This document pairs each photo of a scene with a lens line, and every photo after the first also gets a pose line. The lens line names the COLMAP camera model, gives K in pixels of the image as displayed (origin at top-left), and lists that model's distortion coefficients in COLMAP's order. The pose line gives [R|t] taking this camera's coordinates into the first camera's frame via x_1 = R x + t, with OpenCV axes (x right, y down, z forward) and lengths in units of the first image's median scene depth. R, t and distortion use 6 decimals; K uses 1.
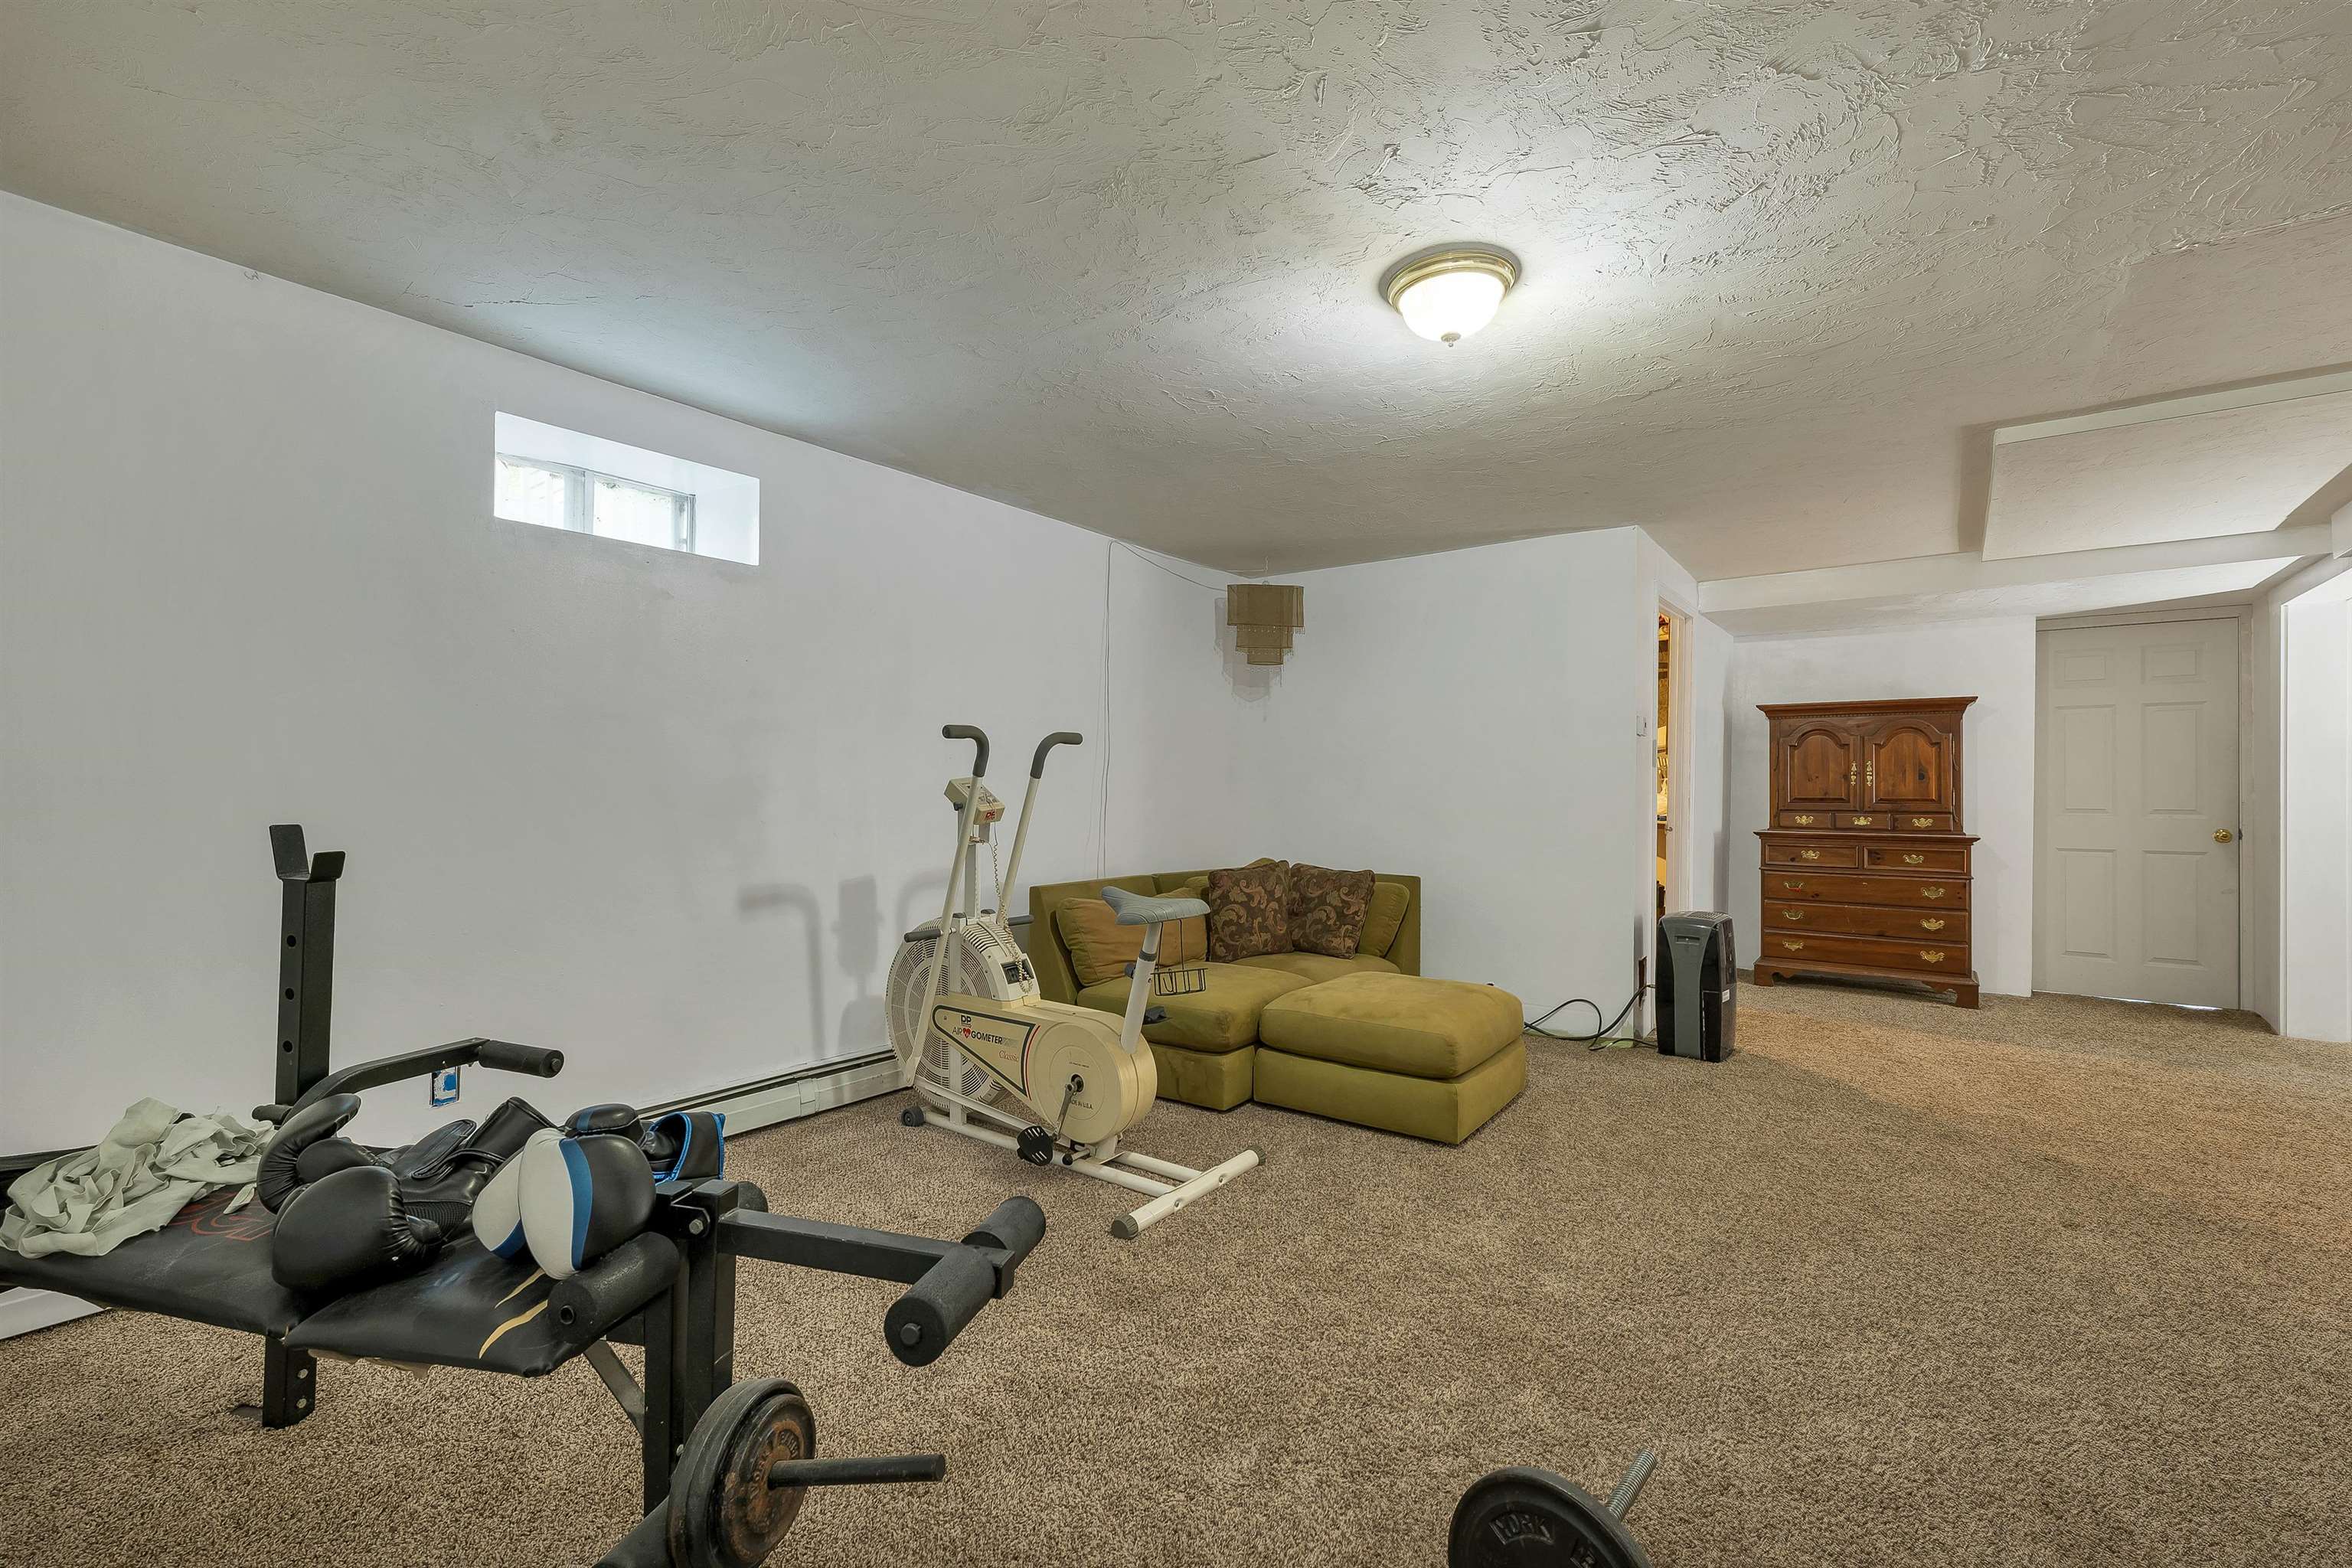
lens RADIAL K [[977.8, 0, 1176.0], [0, 977.8, 784.0], [0, 0, 1]] dist [0.001059, 0.000144]
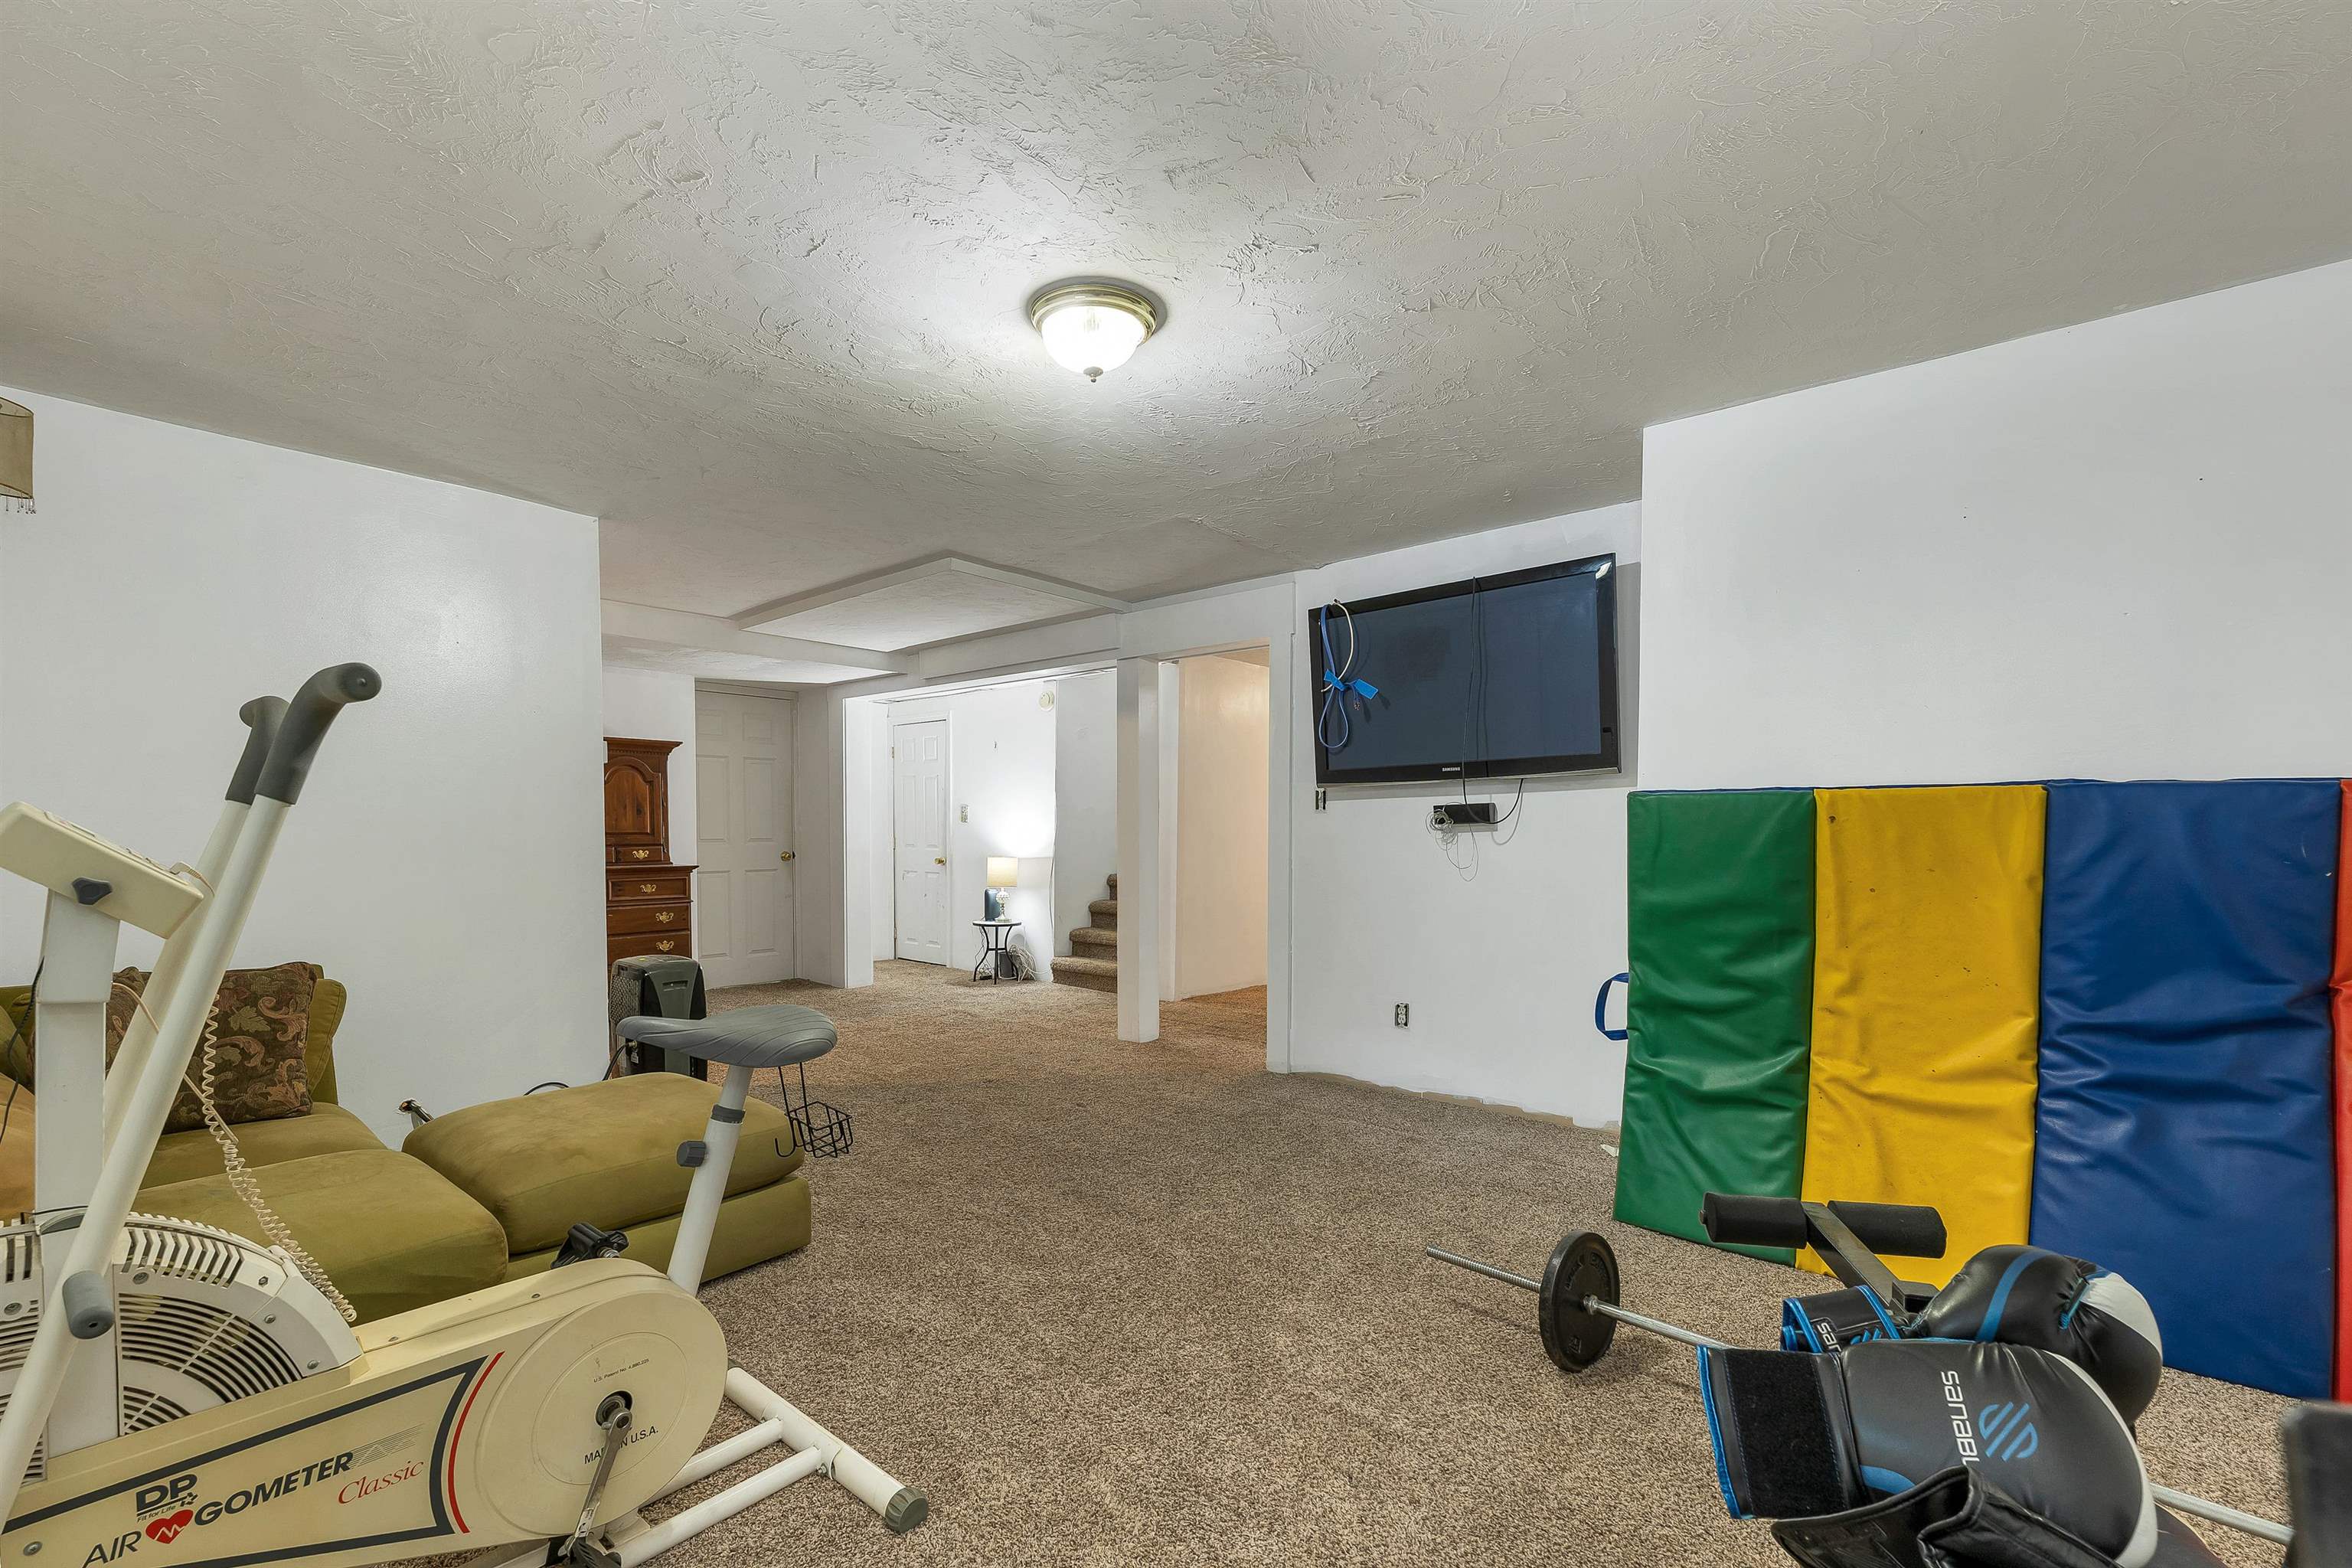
lens RADIAL K [[1005.8, 0, 1165.1], [0, 1005.8, 859.0], [0, 0, 1]] dist [-0.001789, -0.000406]
pose [[0.062754, -0.037303, 0.997332, -0.393722], [-0.006568, 0.999264, 0.037788, -0.001205], [-0.998007, -0.008922, 0.062463, 0.453177]]
